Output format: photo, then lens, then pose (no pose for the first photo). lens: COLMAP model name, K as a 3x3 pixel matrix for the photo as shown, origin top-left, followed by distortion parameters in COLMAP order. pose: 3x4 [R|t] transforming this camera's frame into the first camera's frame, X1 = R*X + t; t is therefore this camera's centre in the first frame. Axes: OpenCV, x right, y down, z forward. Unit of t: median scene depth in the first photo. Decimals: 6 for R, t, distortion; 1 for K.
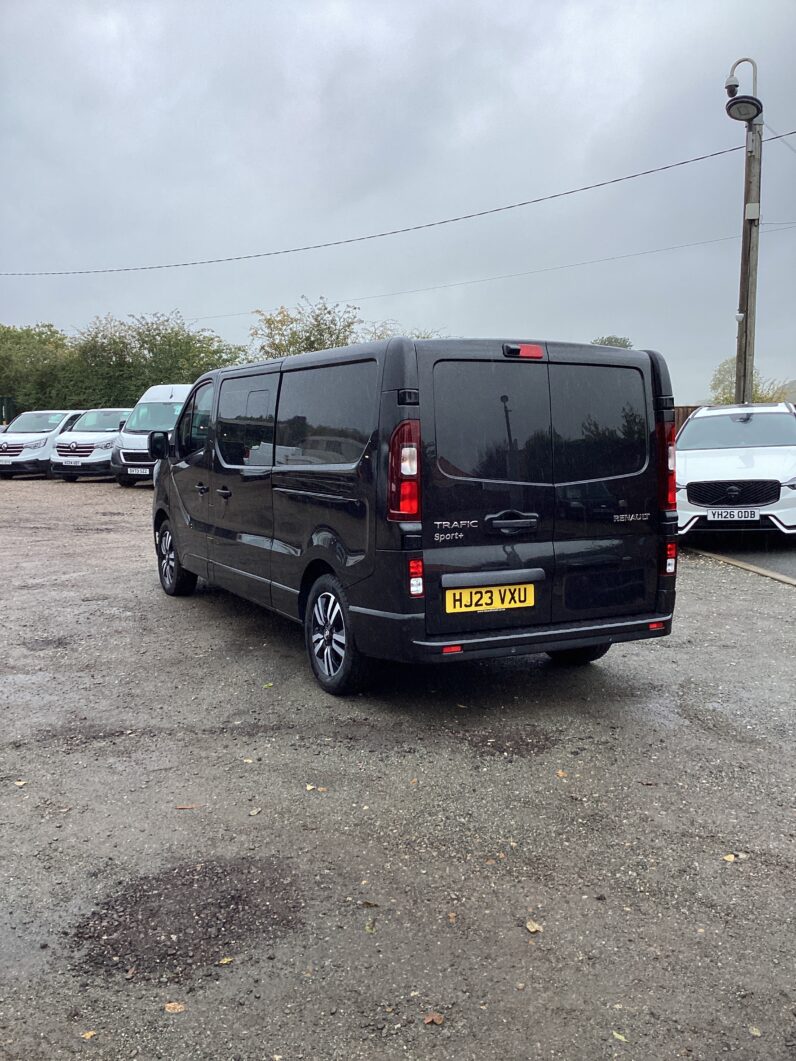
lens RADIAL K [[946.5, 0, 395.9], [0, 946.5, 529.2], [0, 0, 1]] dist [0.130225, -0.242652]
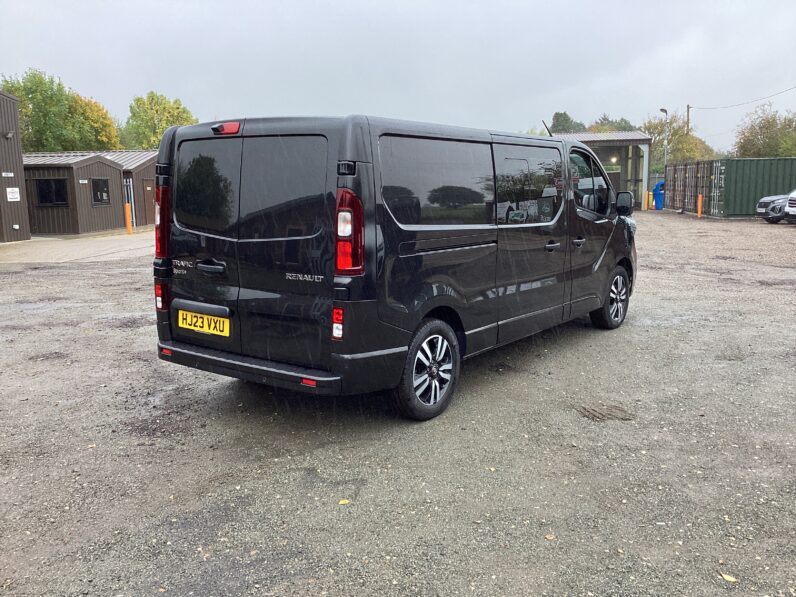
lens RADIAL K [[710.1, 0, 398.0], [0, 710.1, 298.5], [0, 0, 1]] dist [0.130225, -0.242652]
pose [[0.436829, 0.138495, -0.888819, 1.087910], [-0.090163, 0.989842, 0.109924, -0.093136], [0.895014, 0.032120, 0.444879, 0.799046]]
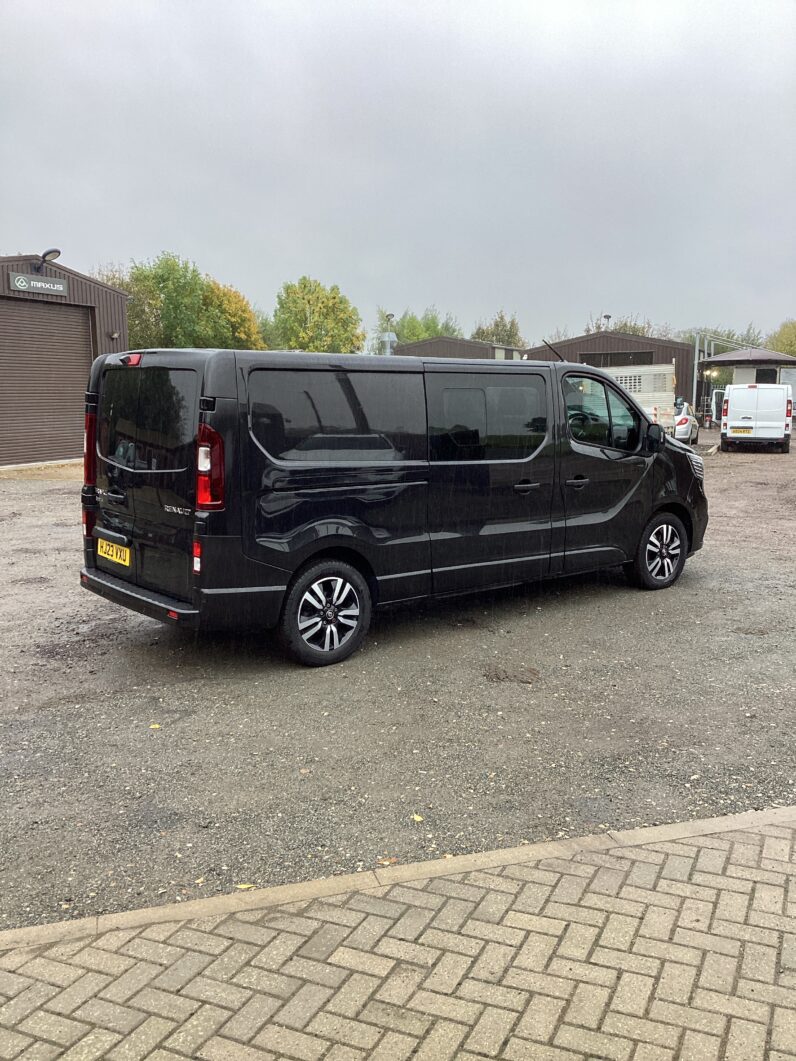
lens RADIAL K [[946.5, 0, 395.9], [0, 946.5, 529.2], [0, 0, 1]] dist [0.130225, -0.242652]
pose [[0.198501, 0.143392, -0.969555, 1.448386], [-0.109223, 0.986314, 0.123509, -0.162818], [0.973996, 0.081381, 0.211446, 1.096871]]
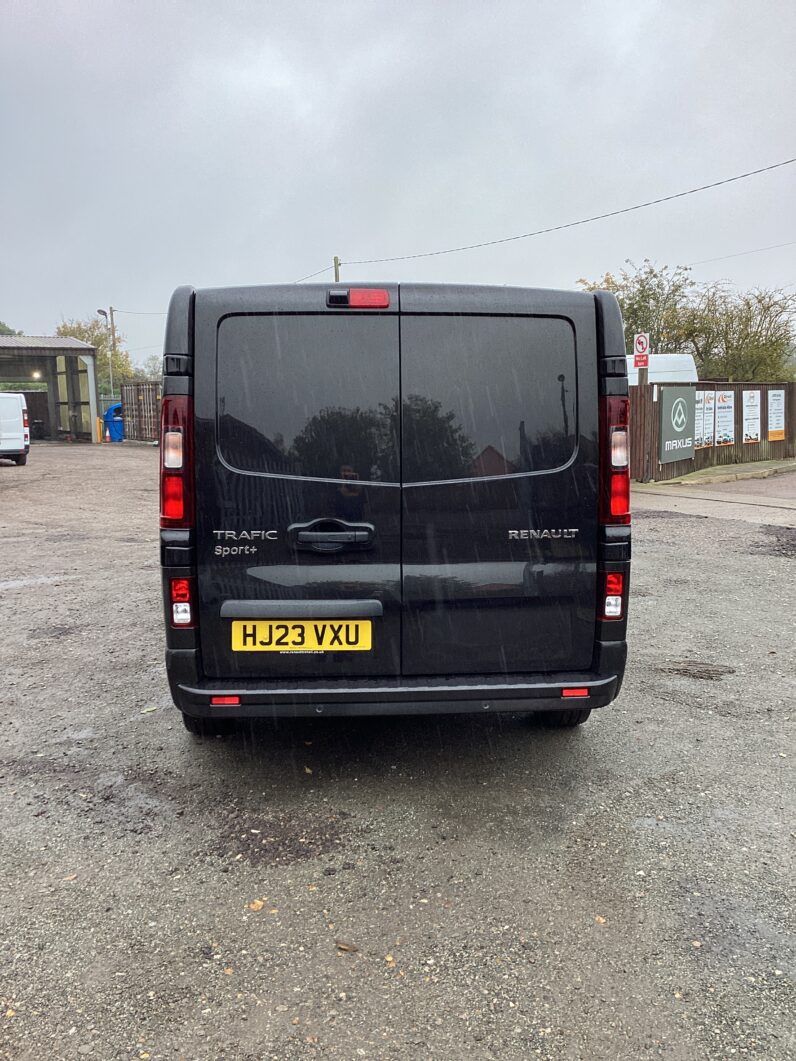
lens RADIAL K [[946.5, 0, 395.9], [0, 946.5, 529.2], [0, 0, 1]] dist [0.130225, -0.242652]
pose [[0.915395, 0.045083, -0.400023, 0.460111], [-0.035615, 0.998882, 0.031074, -0.036024], [0.400977, -0.014198, 0.915978, 0.349740]]
